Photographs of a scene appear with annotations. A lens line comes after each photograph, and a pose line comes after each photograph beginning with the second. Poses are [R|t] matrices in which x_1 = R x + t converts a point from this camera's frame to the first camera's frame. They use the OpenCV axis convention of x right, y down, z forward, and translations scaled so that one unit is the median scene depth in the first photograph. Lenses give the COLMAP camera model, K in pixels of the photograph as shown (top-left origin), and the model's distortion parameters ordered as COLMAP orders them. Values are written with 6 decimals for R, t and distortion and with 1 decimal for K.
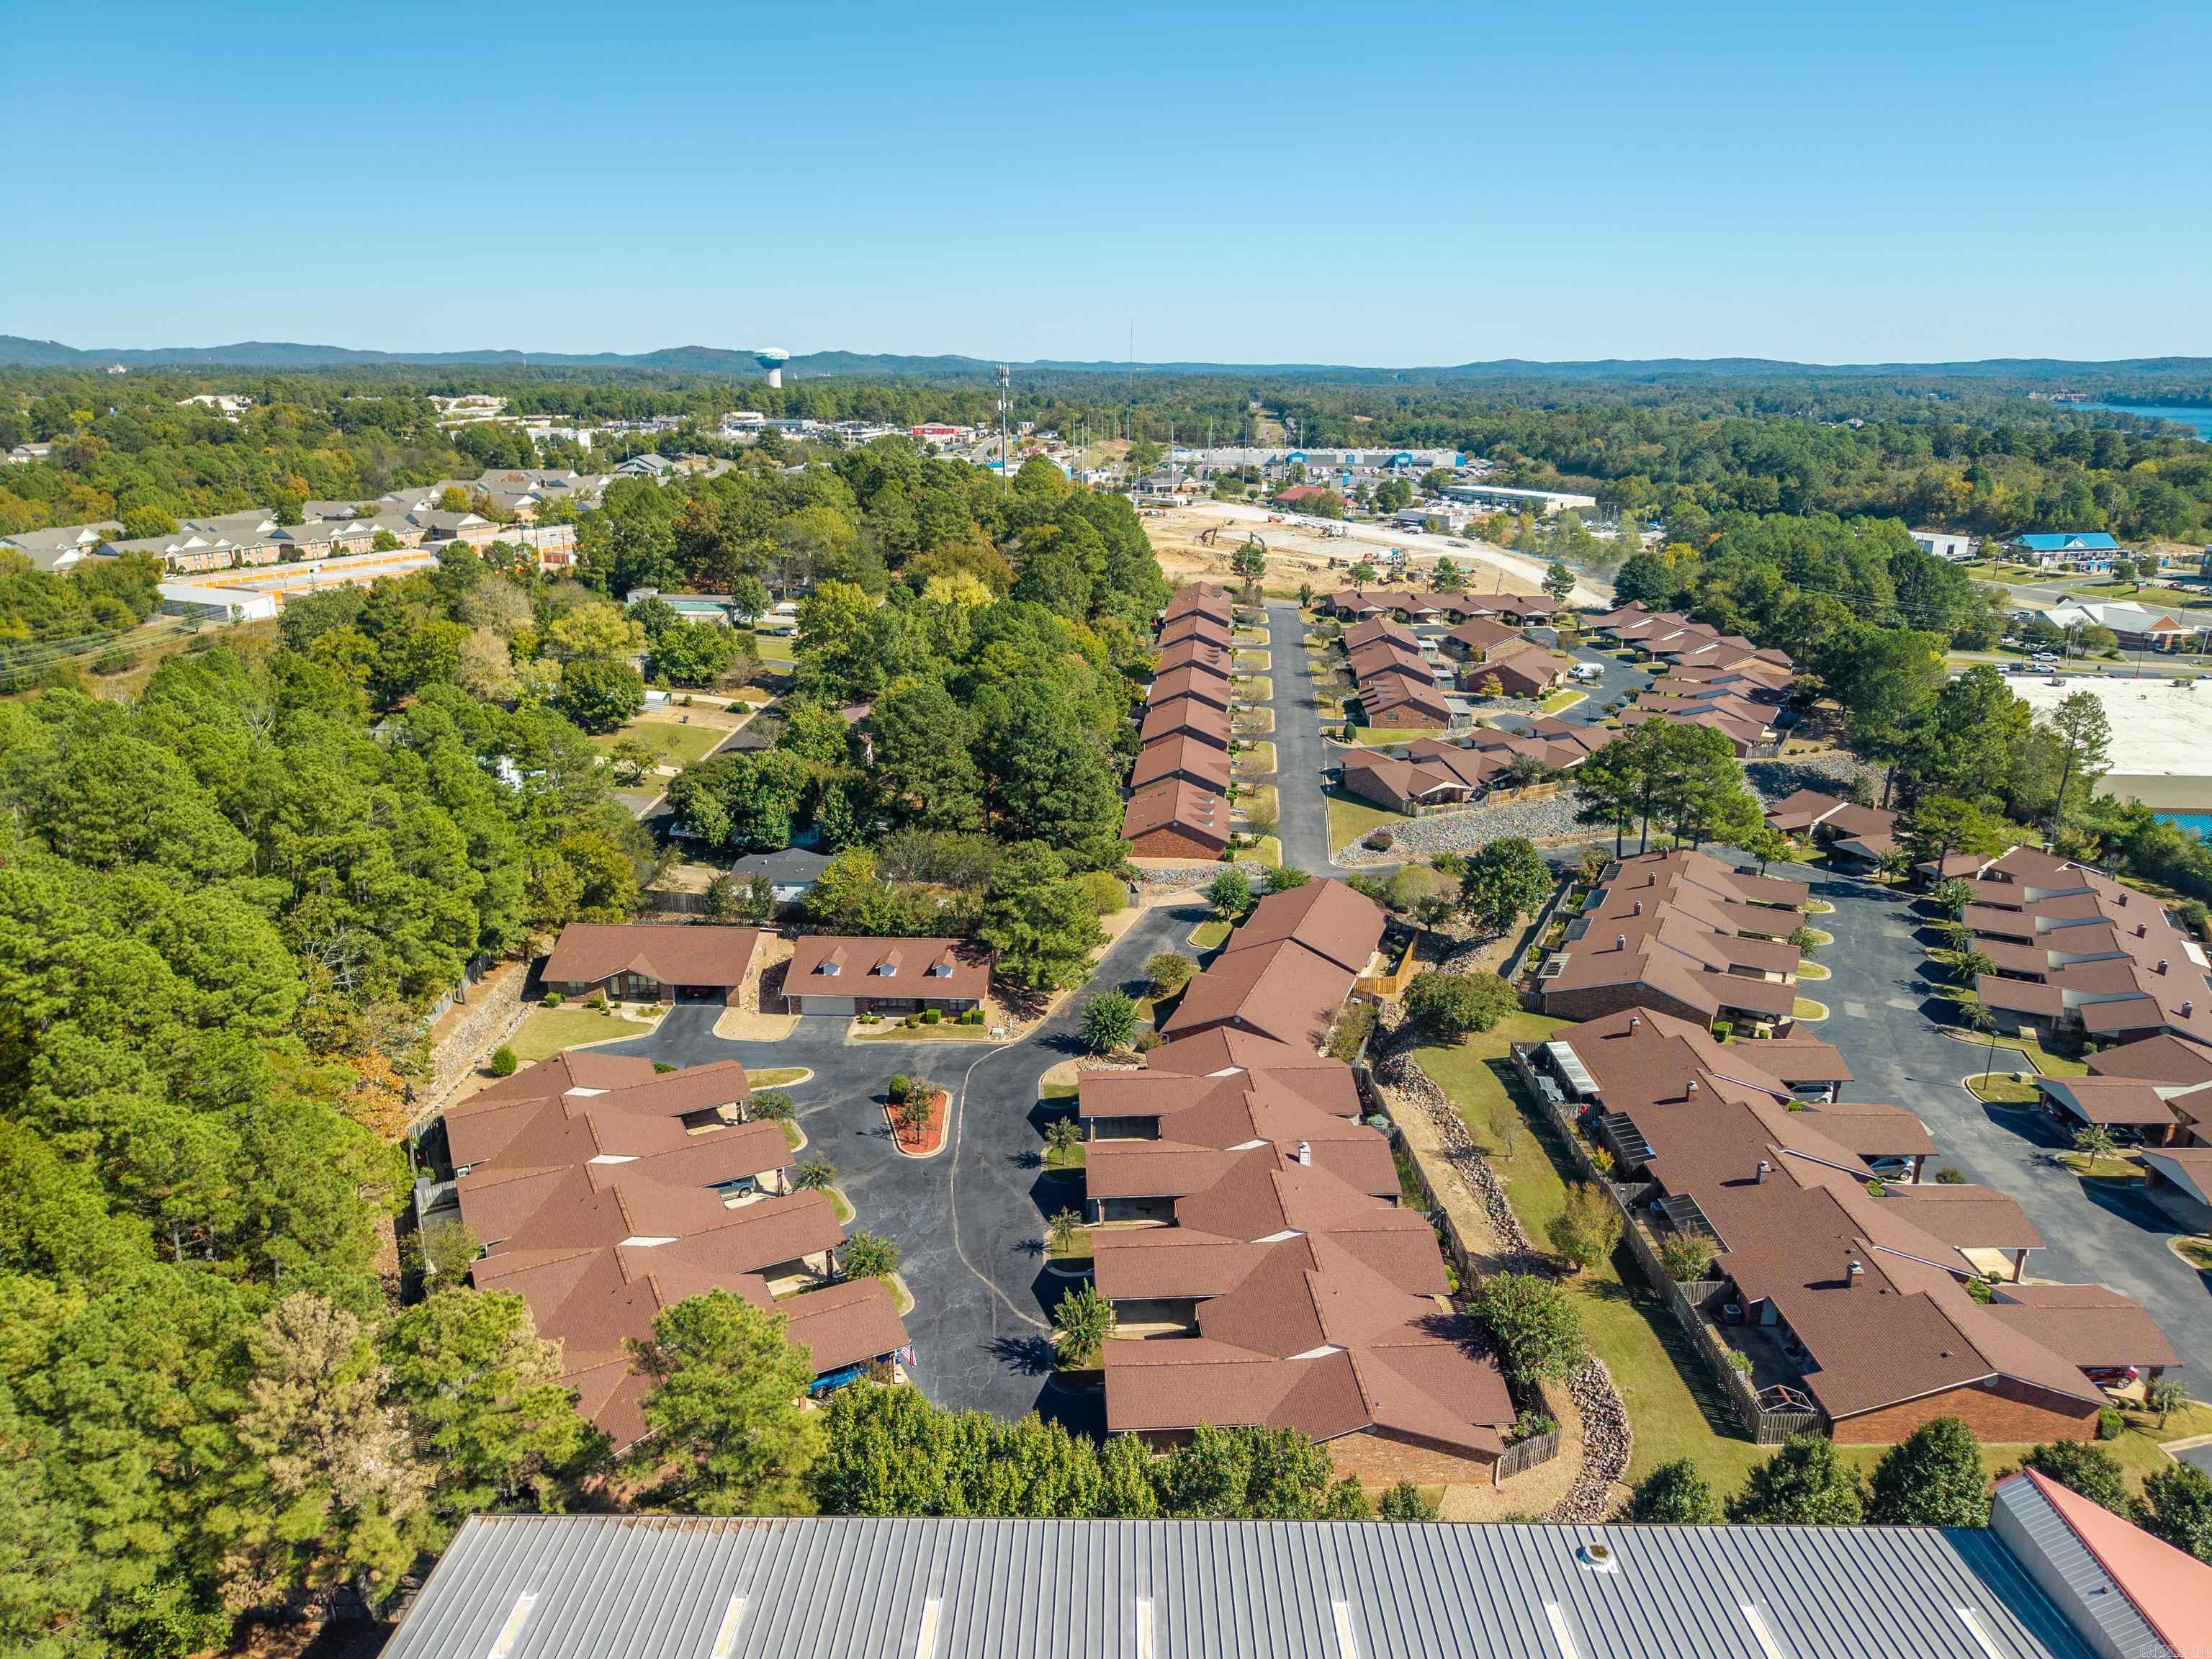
lens RADIAL K [[1495.8, 0, 1106.0], [0, 1495.8, 829.5], [0, 0, 1]] dist [0.008070, -0.000677]
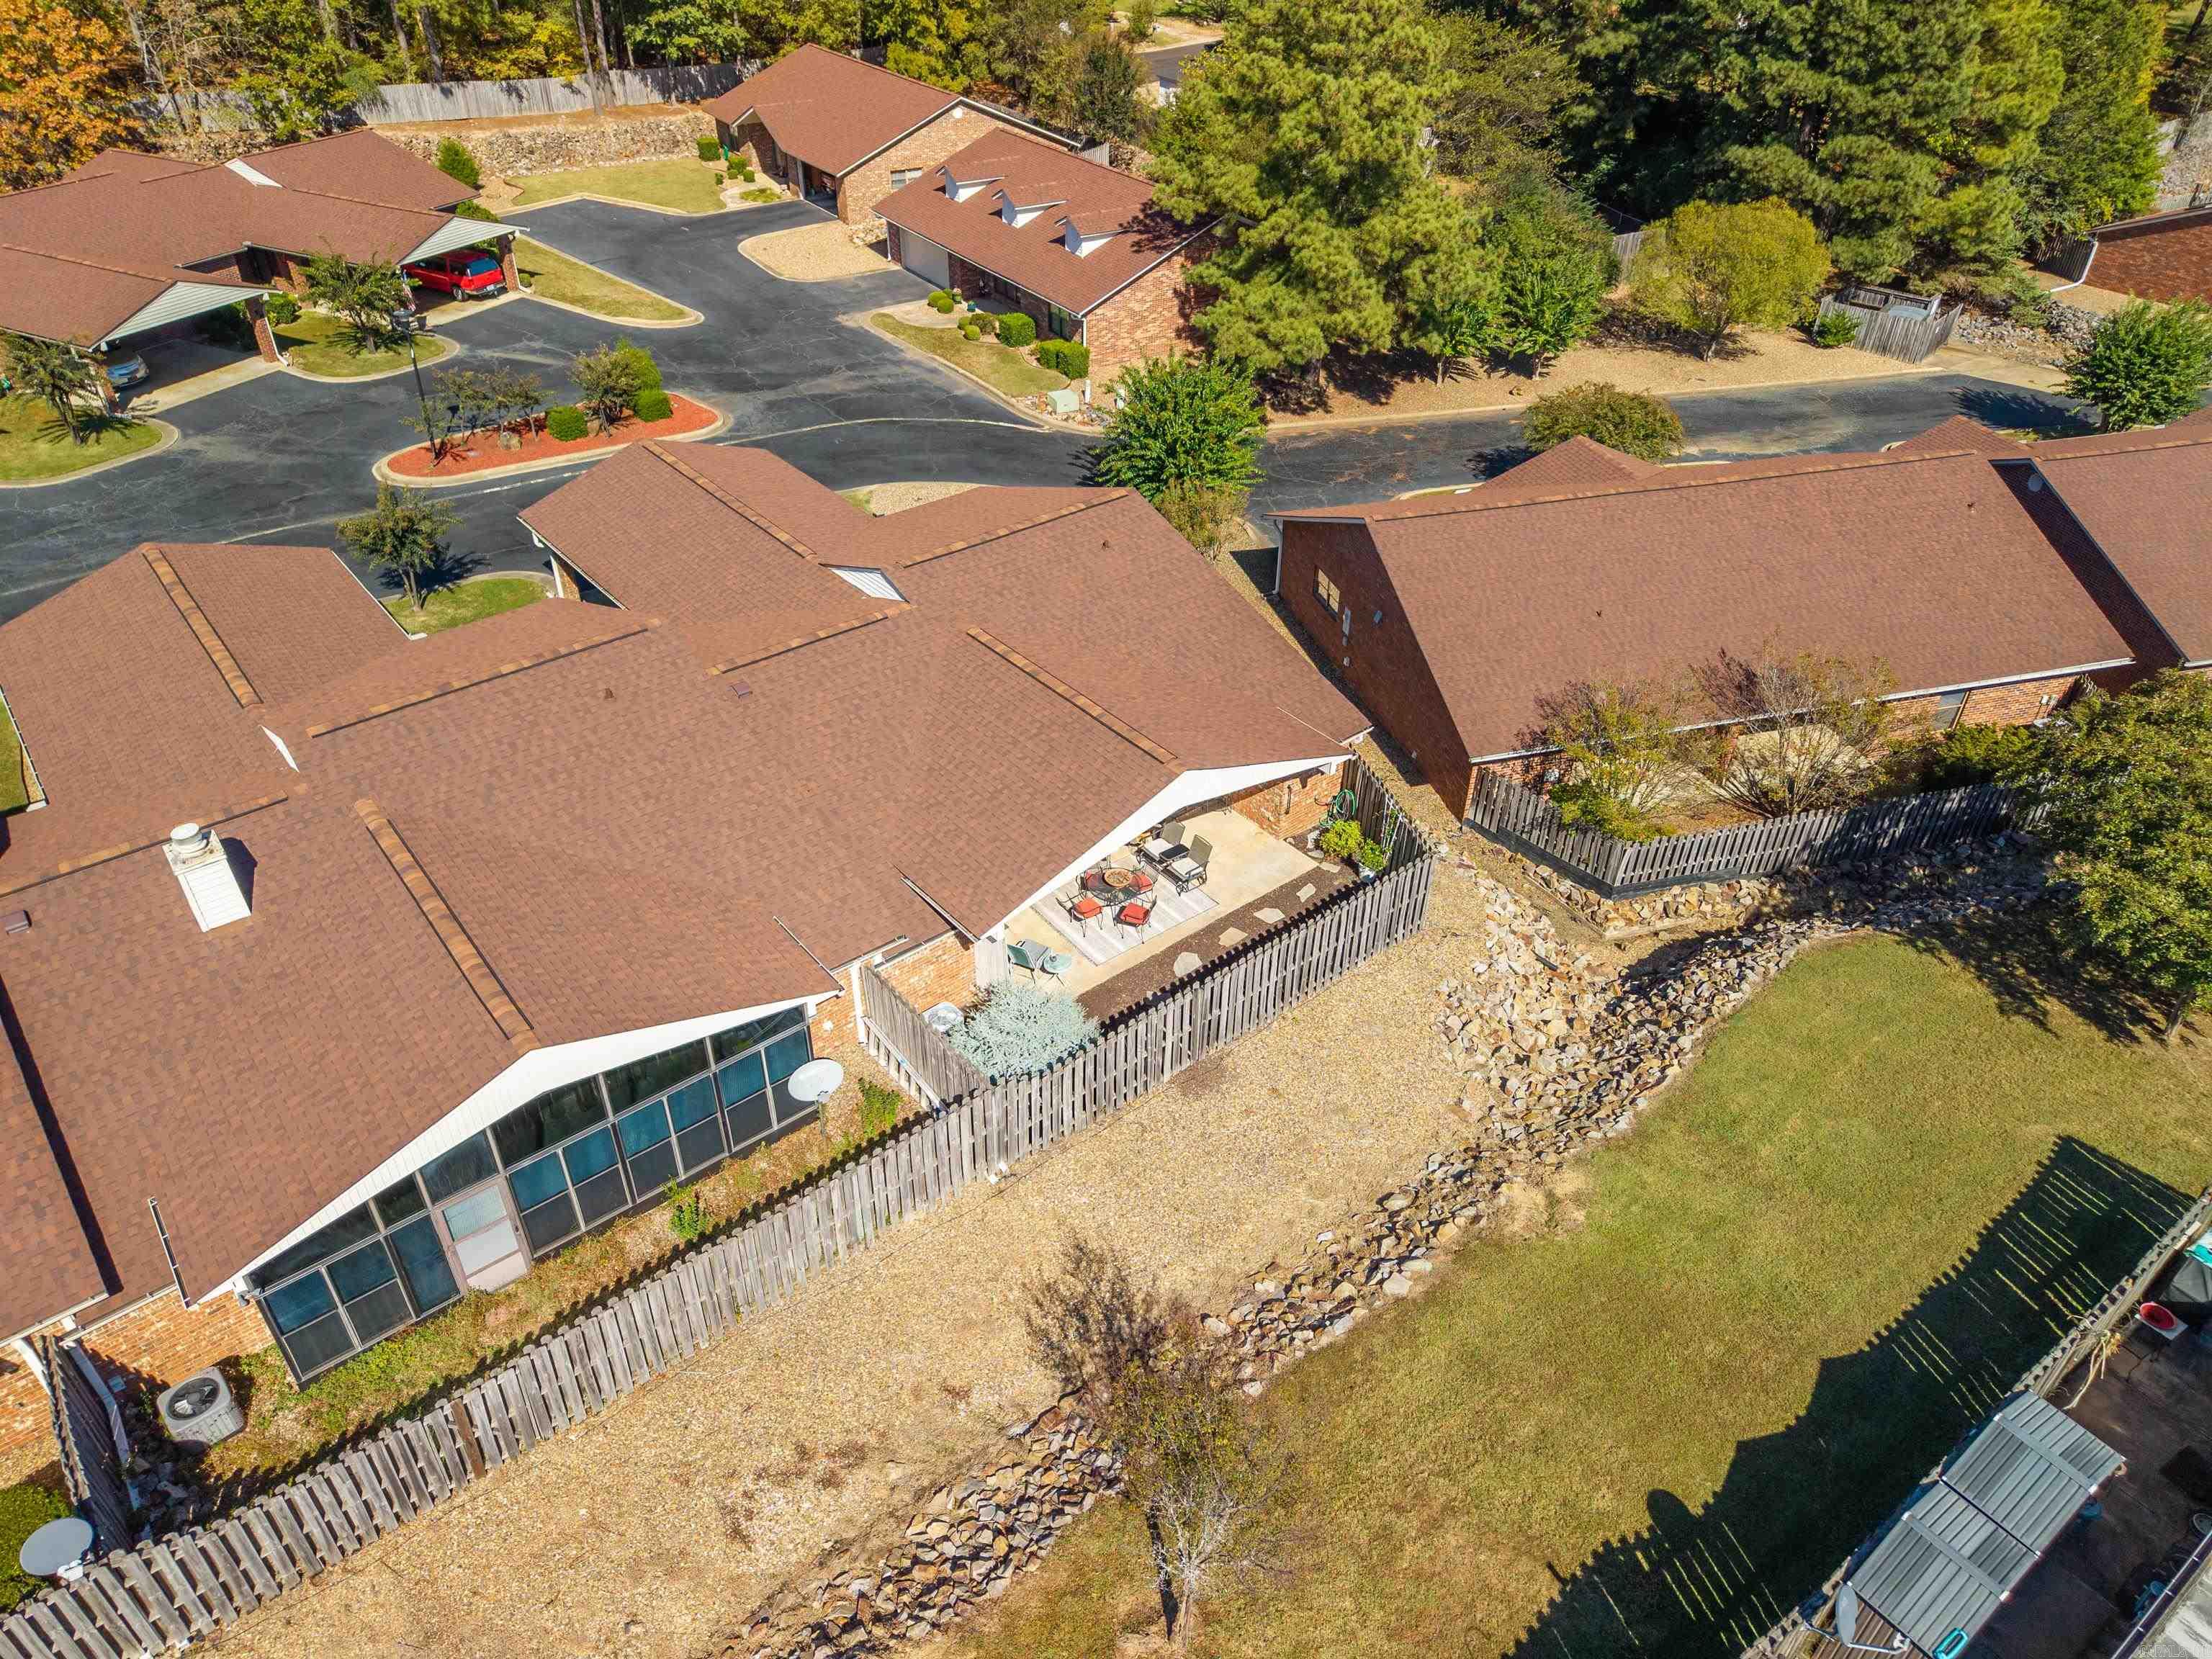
lens RADIAL K [[1495.8, 0, 1106.0], [0, 1495.8, 829.5], [0, 0, 1]] dist [0.008070, -0.000677]
pose [[0.586910, 0.479495, -0.652396, 0.265960], [-0.250940, 0.873824, 0.416487, 0.061180], [0.769783, -0.080728, 0.633181, 0.714912]]
